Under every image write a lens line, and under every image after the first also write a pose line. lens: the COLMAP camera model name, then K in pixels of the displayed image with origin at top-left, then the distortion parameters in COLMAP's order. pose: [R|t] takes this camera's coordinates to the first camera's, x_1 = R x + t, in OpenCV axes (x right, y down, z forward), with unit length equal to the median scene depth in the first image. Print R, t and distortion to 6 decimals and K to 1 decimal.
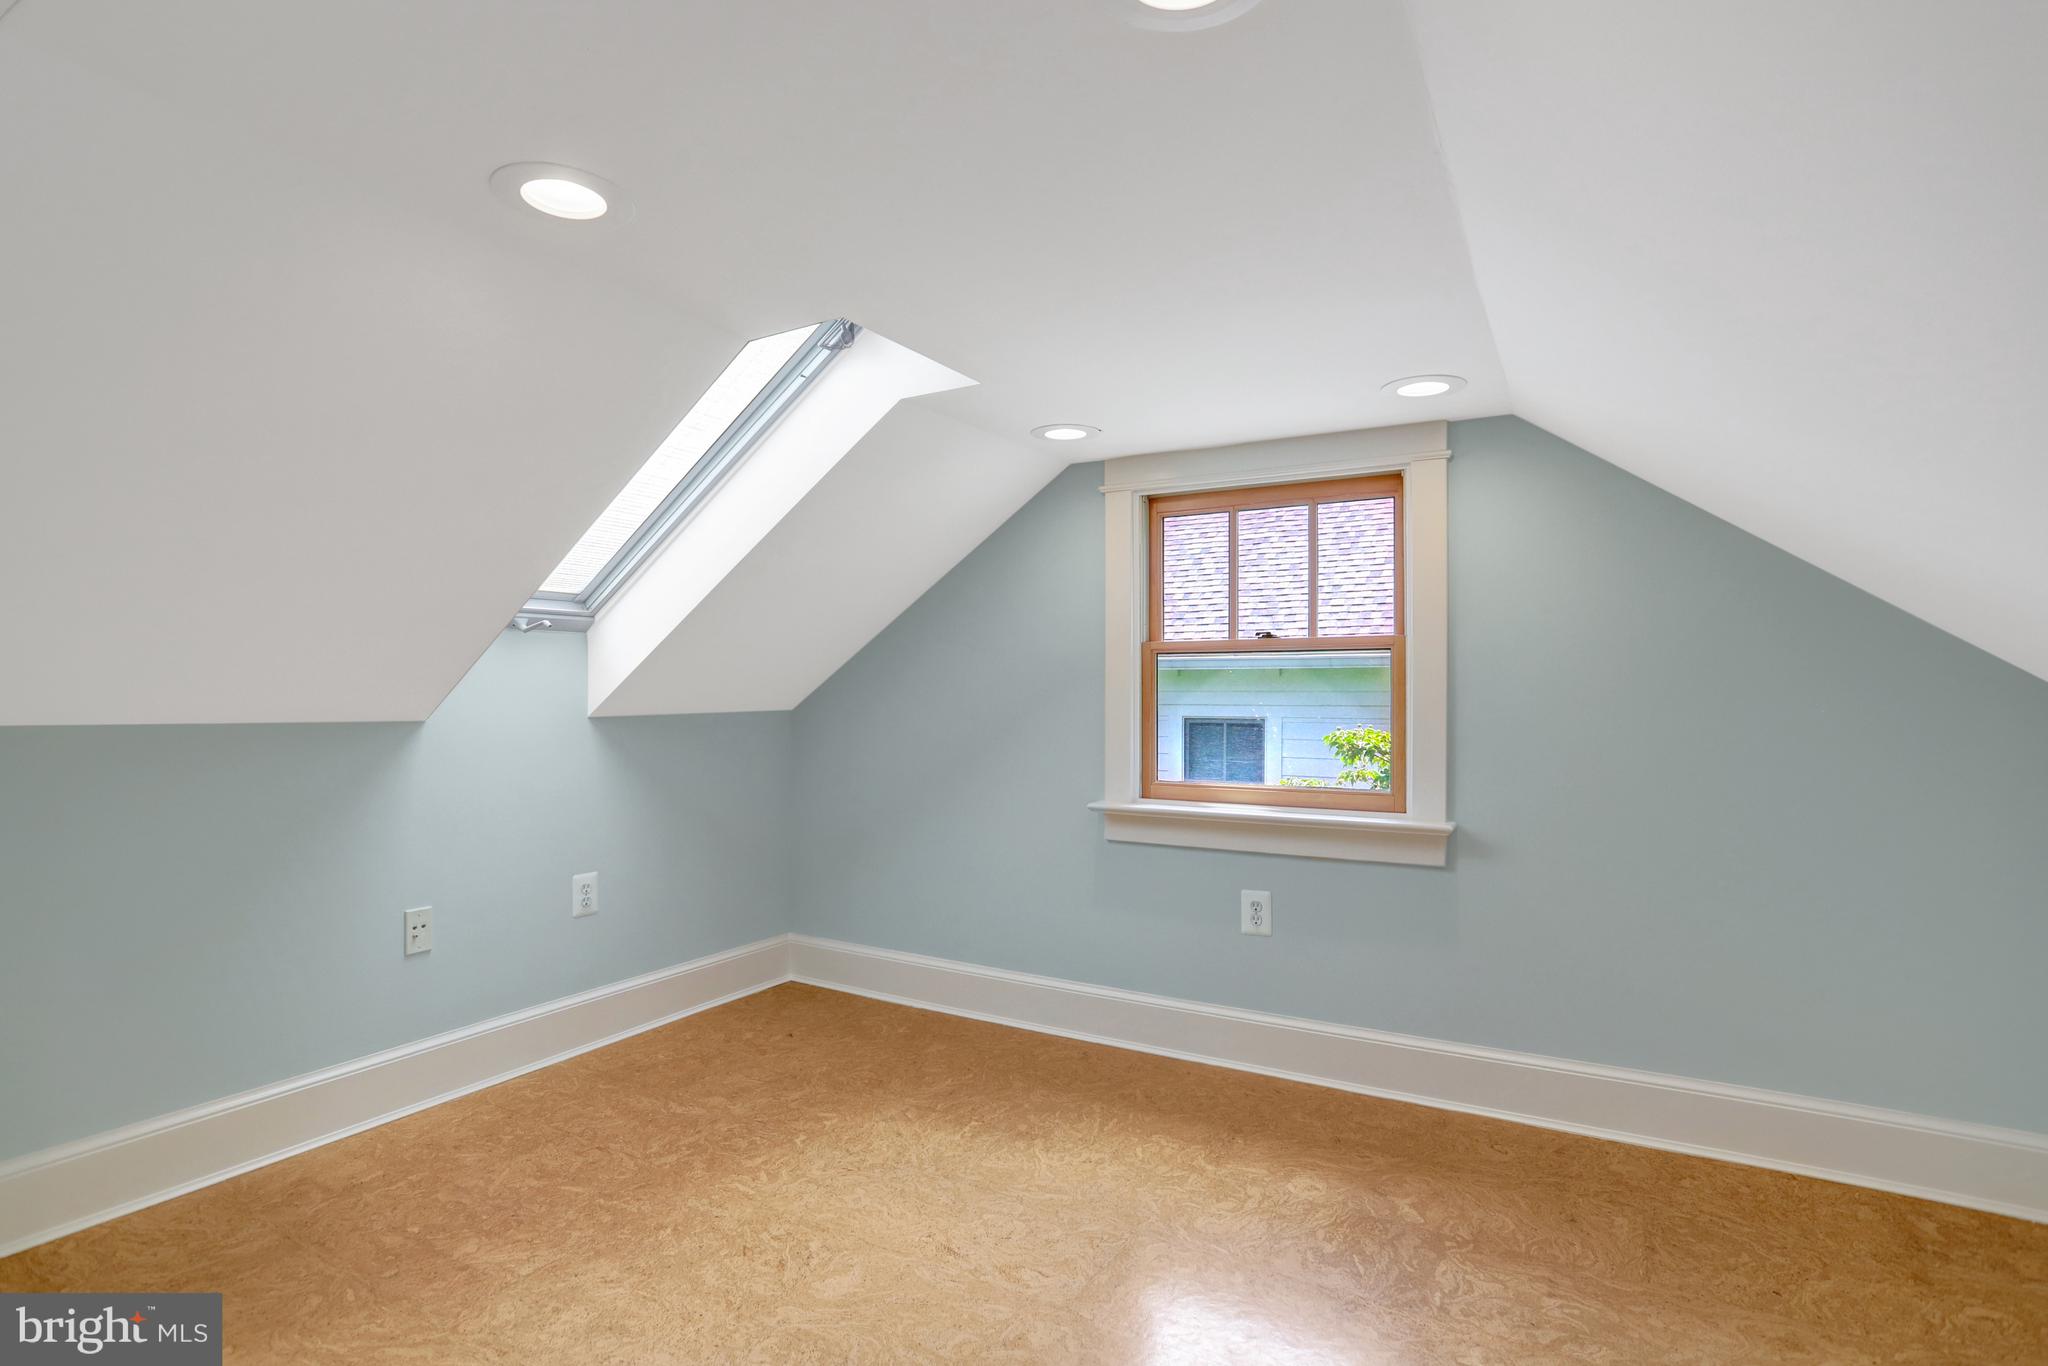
lens RADIAL K [[1005.8, 0, 1037.4], [0, 1005.8, 695.7], [0, 0, 1]] dist [-0.050777, 0.026472]
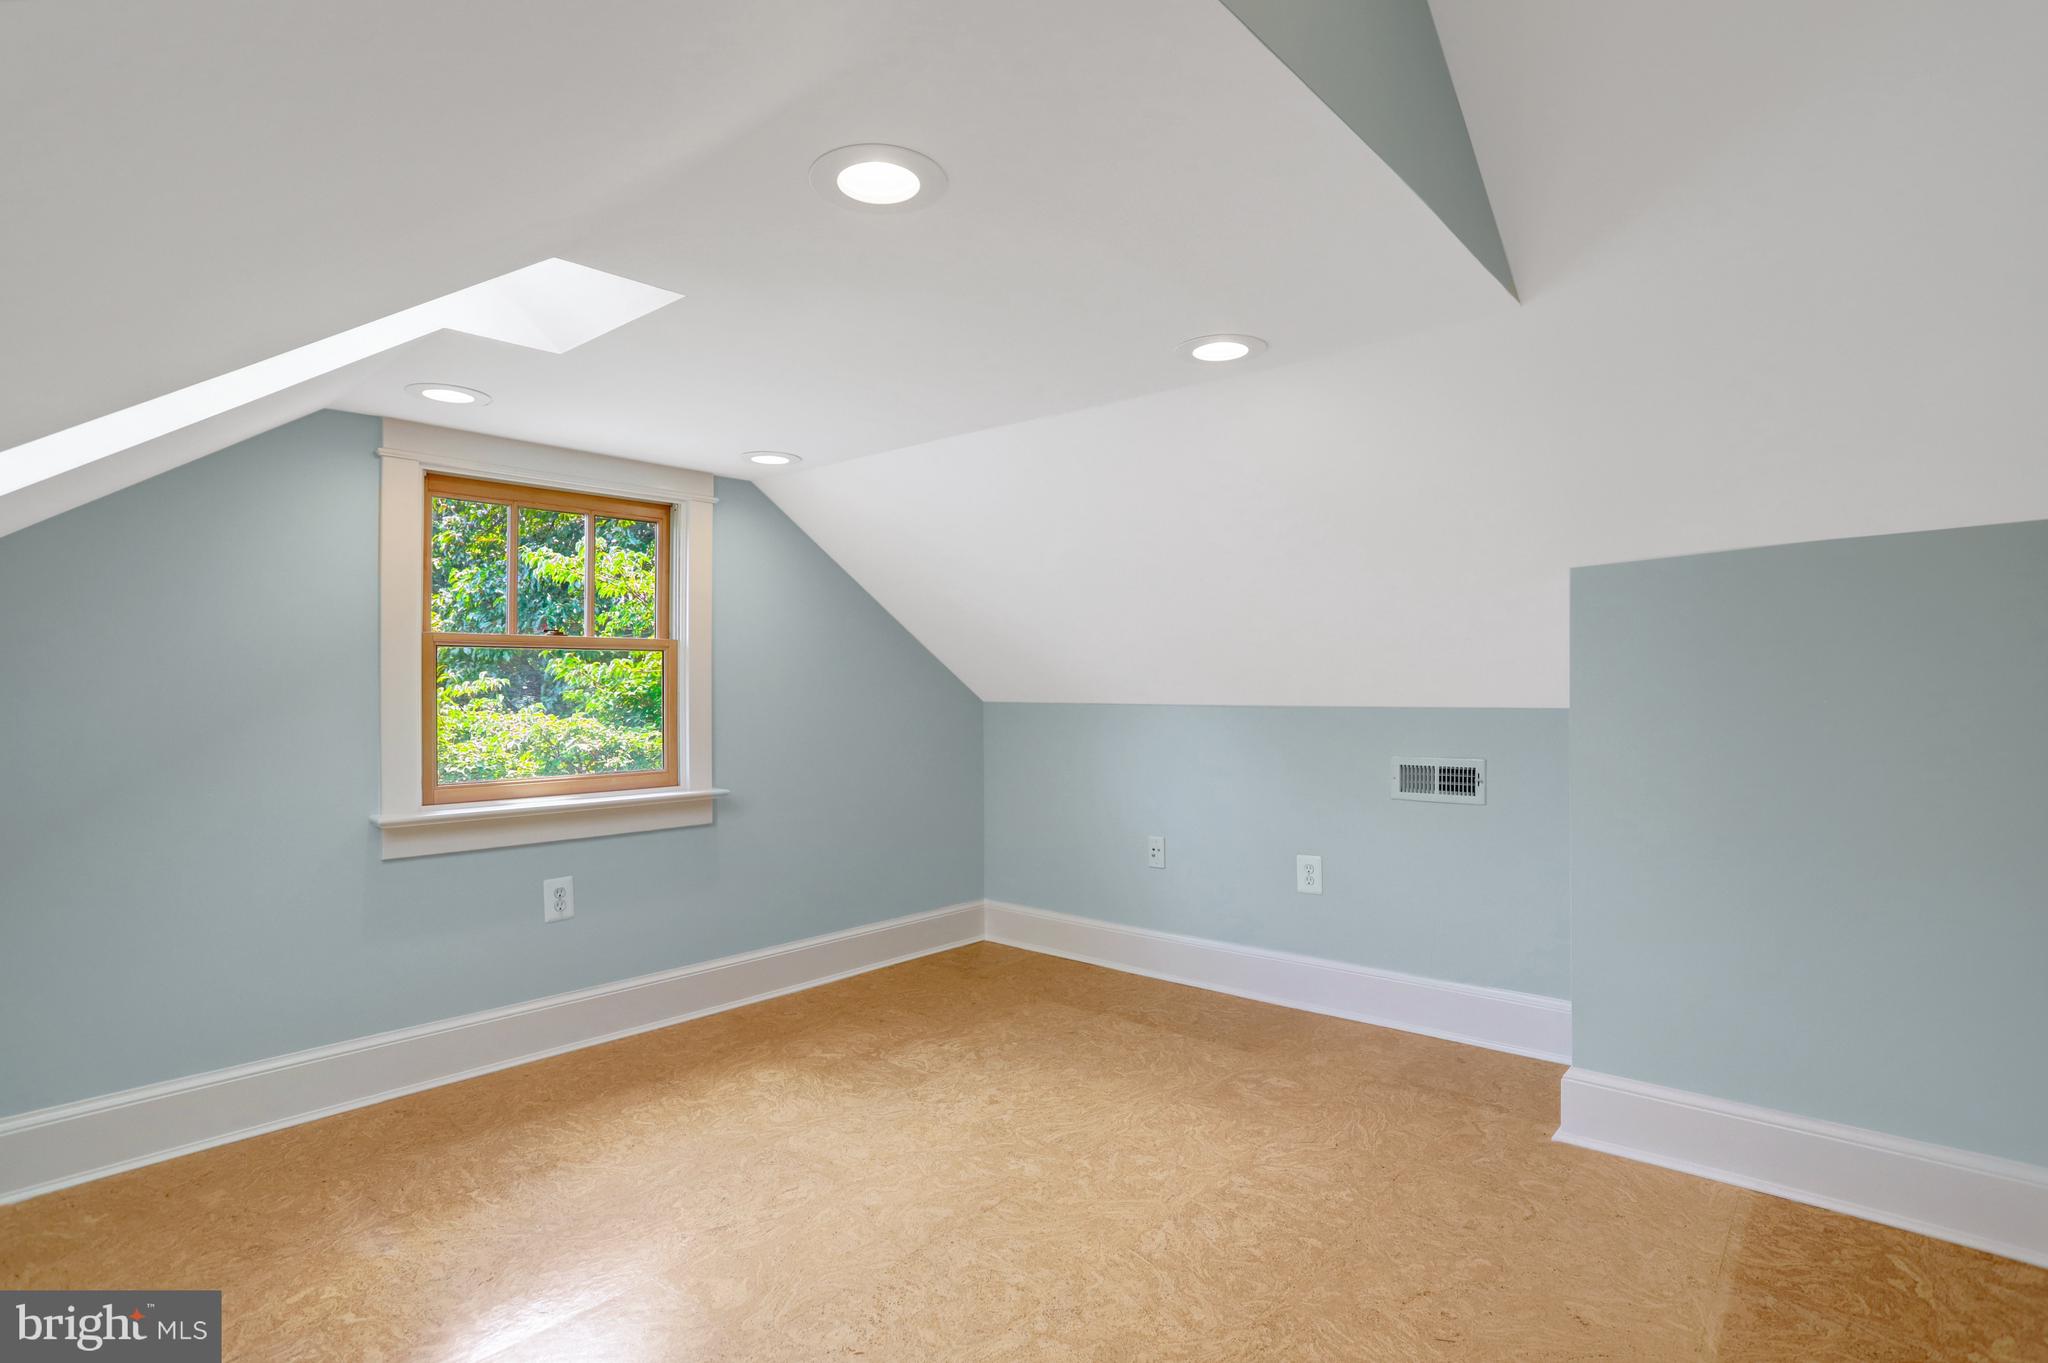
lens RADIAL K [[1005.8, 0, 1041.0], [0, 1005.8, 676.4], [0, 0, 1]] dist [-0.050777, 0.026472]
pose [[0.182421, 0.005980, 0.983202, -0.790514], [-0.001732, 0.999982, -0.005761, -0.009893], [-0.983219, -0.000652, 0.182428, 0.361473]]
